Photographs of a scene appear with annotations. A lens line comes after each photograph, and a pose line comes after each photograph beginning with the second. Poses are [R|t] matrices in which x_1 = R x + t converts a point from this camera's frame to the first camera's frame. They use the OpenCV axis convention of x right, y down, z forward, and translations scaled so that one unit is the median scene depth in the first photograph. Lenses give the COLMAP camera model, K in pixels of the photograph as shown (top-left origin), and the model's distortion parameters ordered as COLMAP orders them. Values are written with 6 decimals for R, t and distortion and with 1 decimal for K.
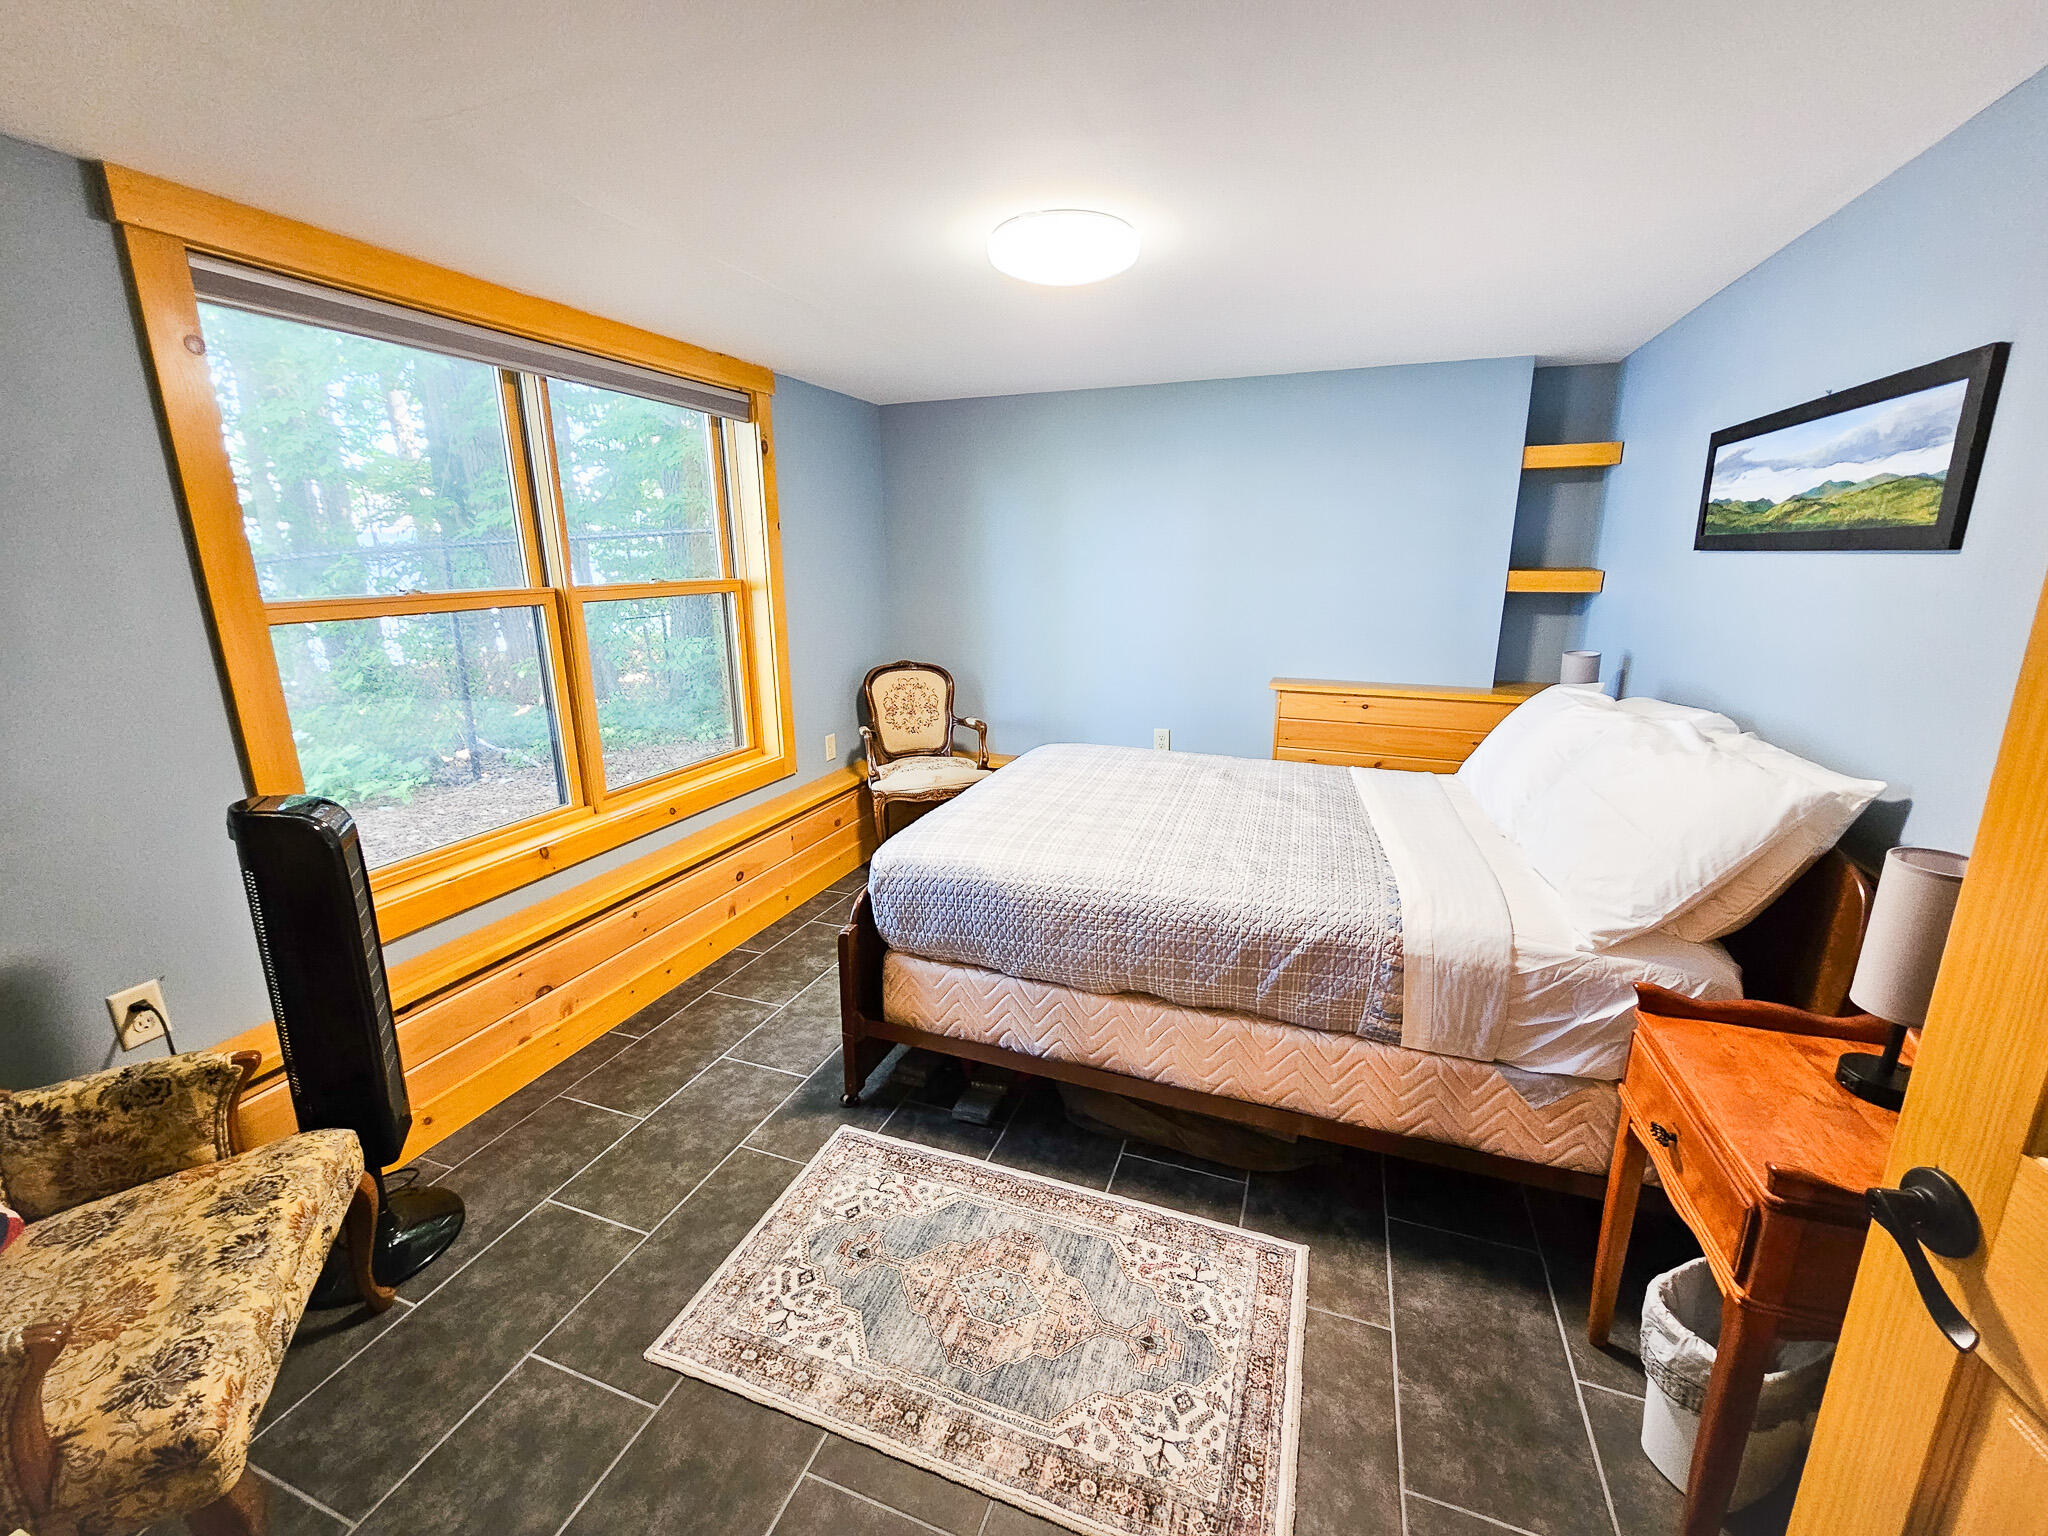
lens RADIAL K [[840.0, 0, 1027.0], [0, 840.0, 754.8], [0, 0, 1]] dist [-0.001771, 0.000334]
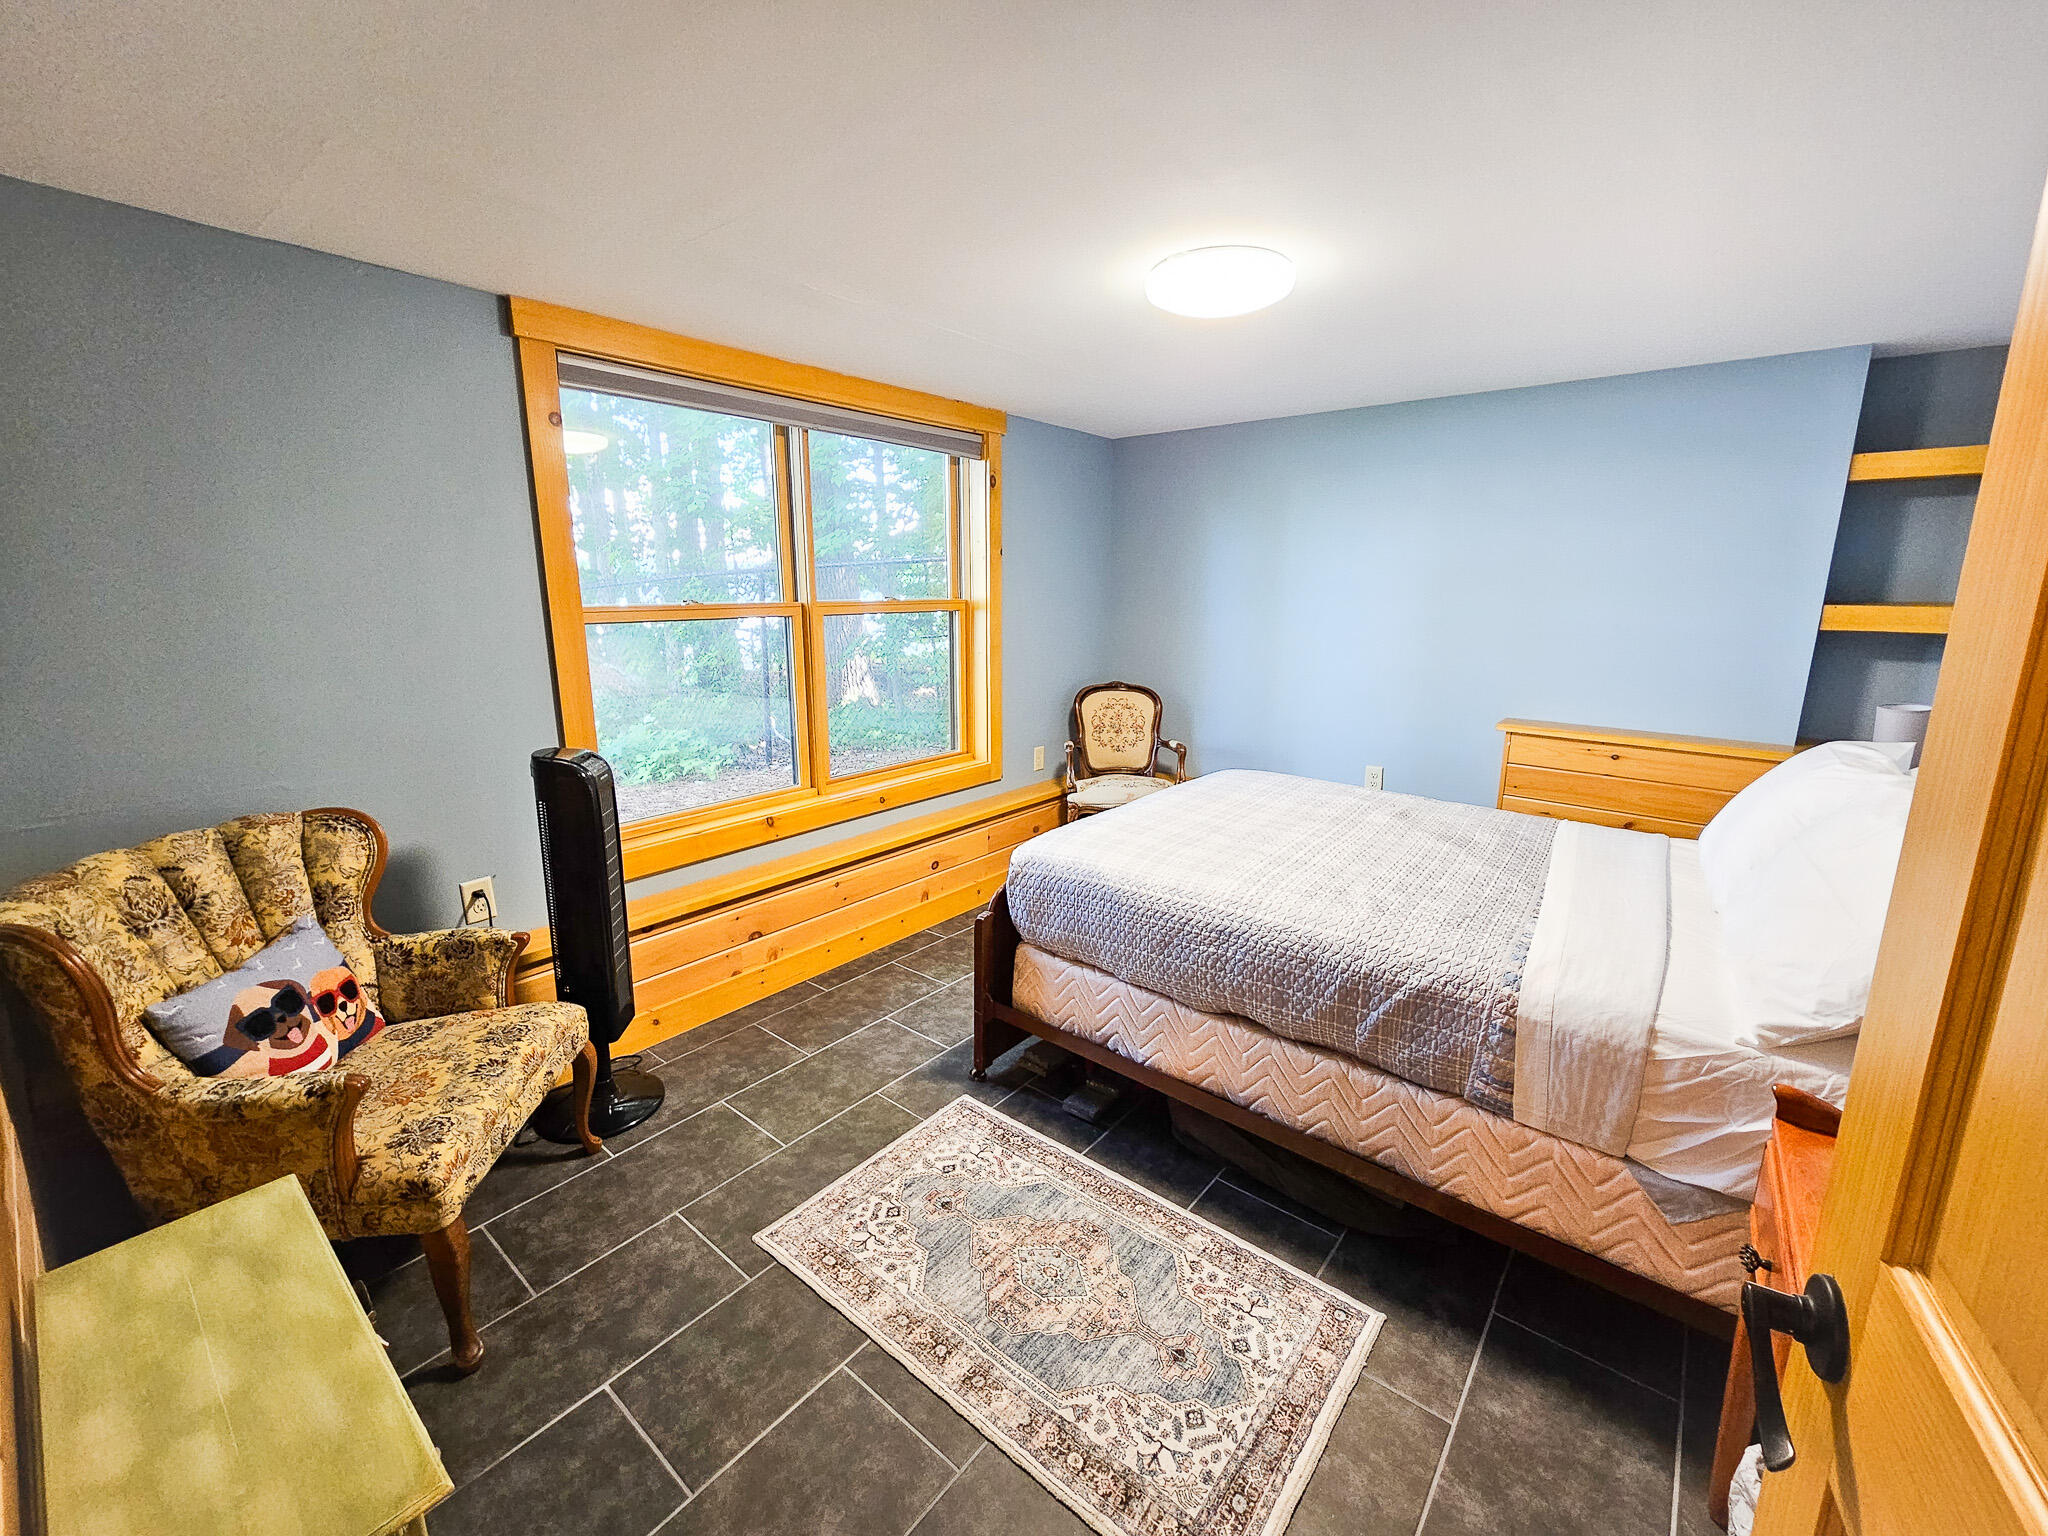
lens RADIAL K [[840.0, 0, 1026.0], [0, 840.0, 756.3], [0, 0, 1]] dist [-0.001771, 0.000334]
pose [[0.944173, 0.075768, -0.320618, 0.169711], [-0.086277, 0.996096, -0.018676, 0.017049], [0.317951, 0.045295, 0.947025, -0.026452]]
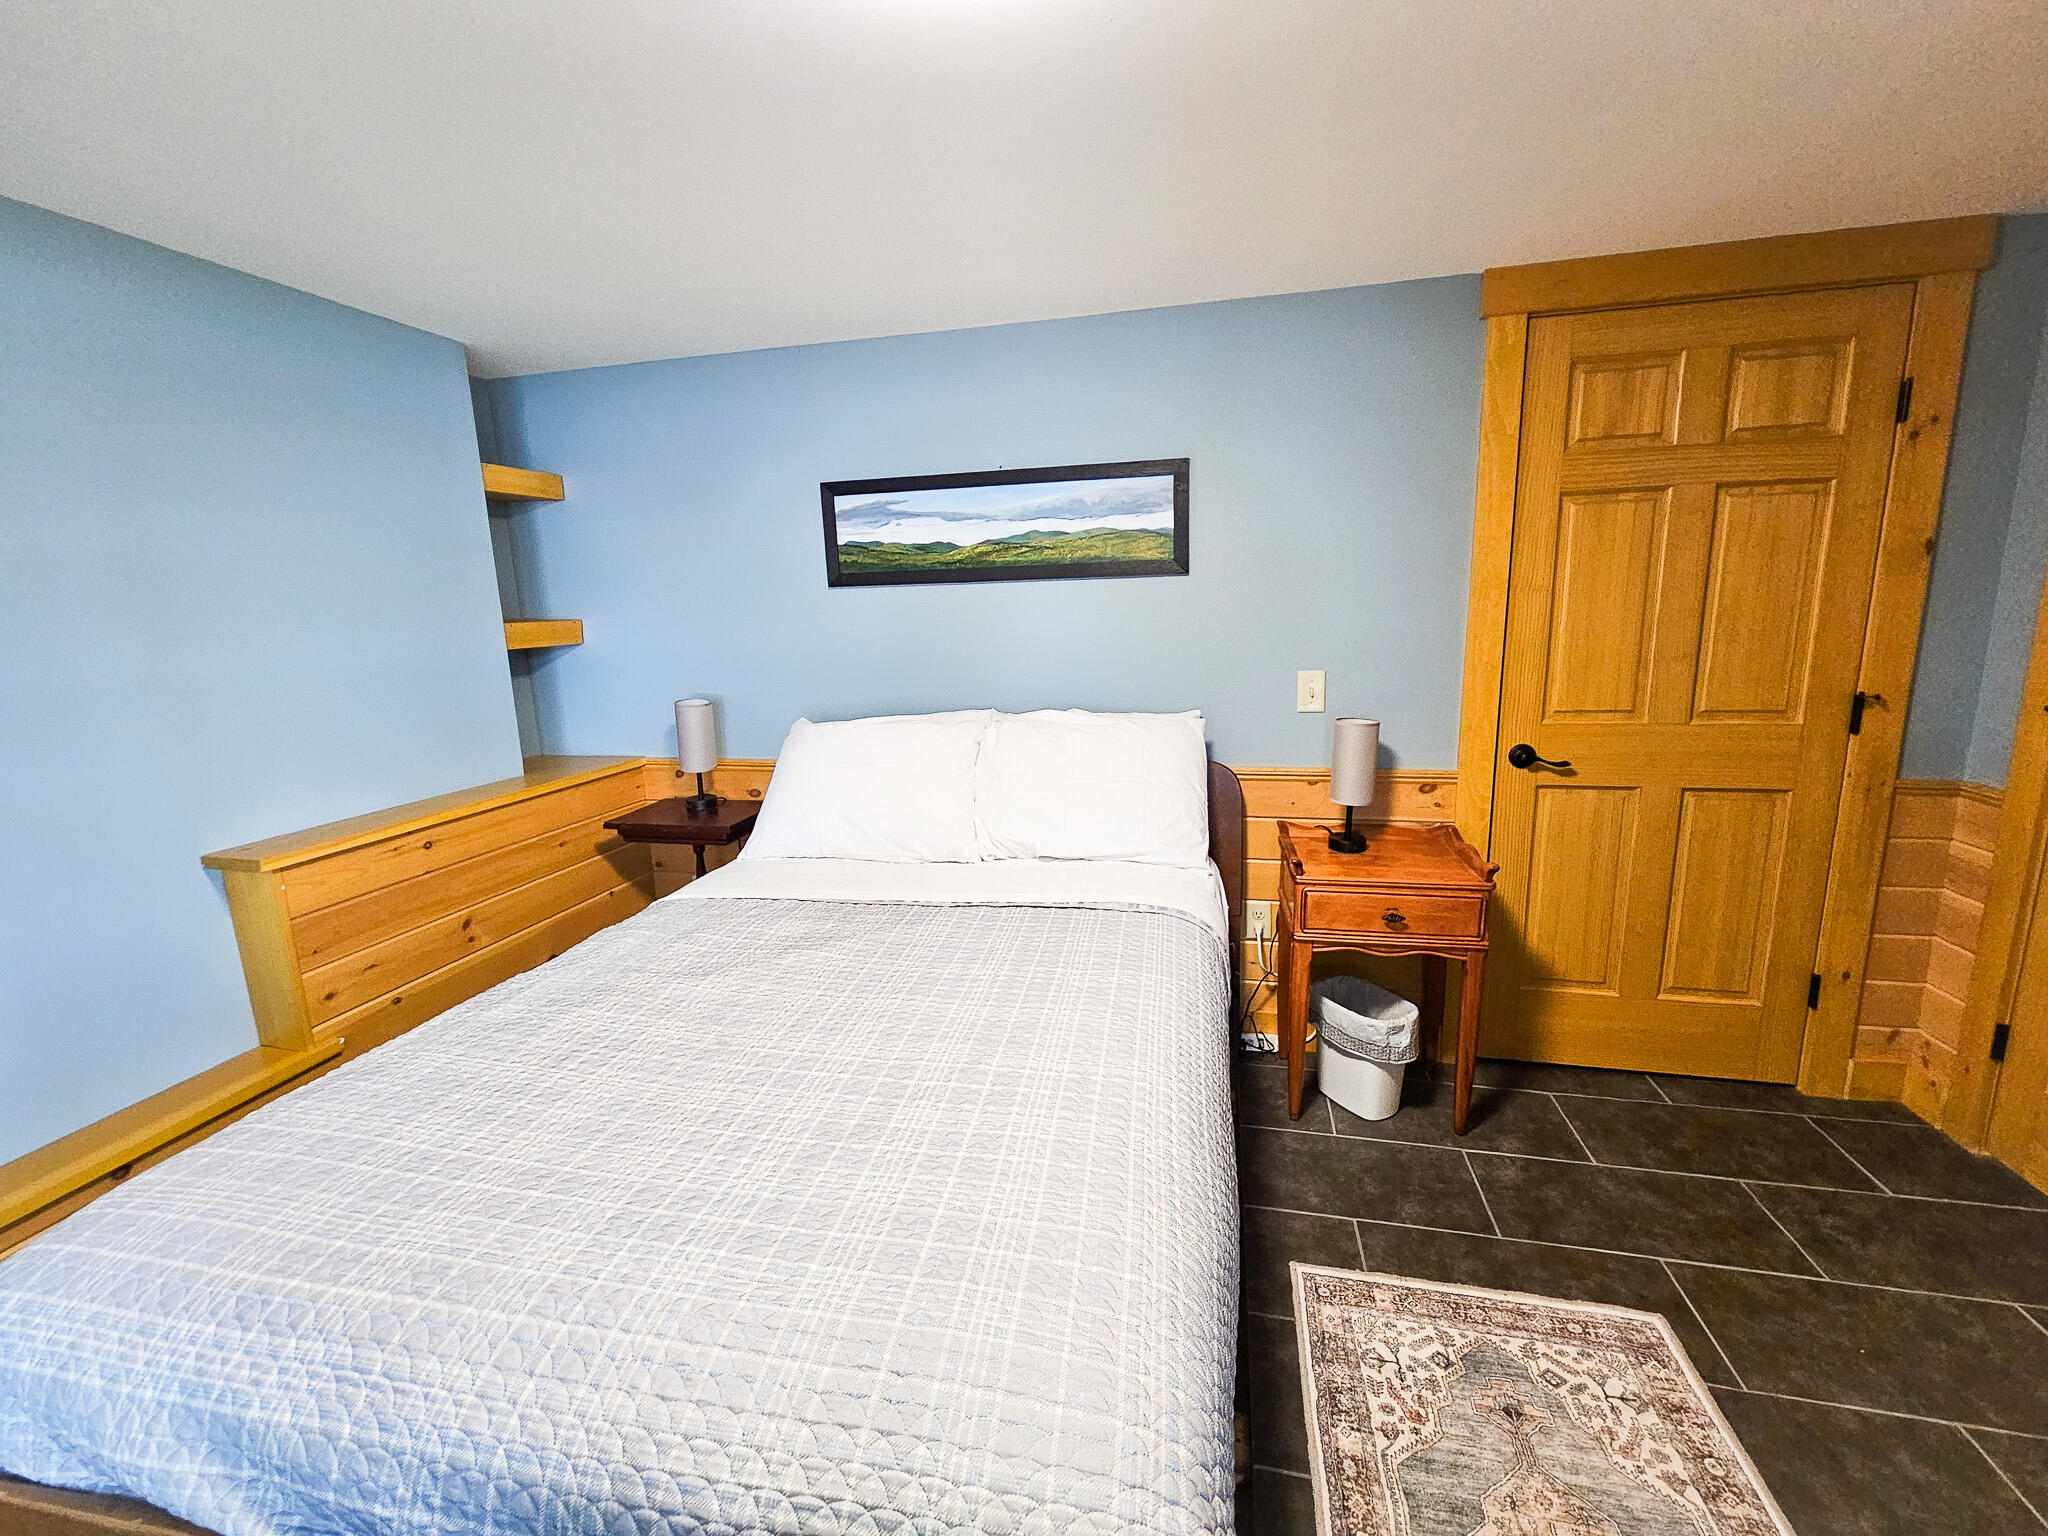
lens RADIAL K [[840.0, 0, 1016.9], [0, 840.0, 761.0], [0, 0, 1]] dist [-0.001771, 0.000334]
pose [[-0.117934, -0.181254, 0.976339, -0.388518], [0.265261, 0.941723, 0.206869, -0.206613], [-0.956937, 0.283382, -0.062981, 0.970627]]
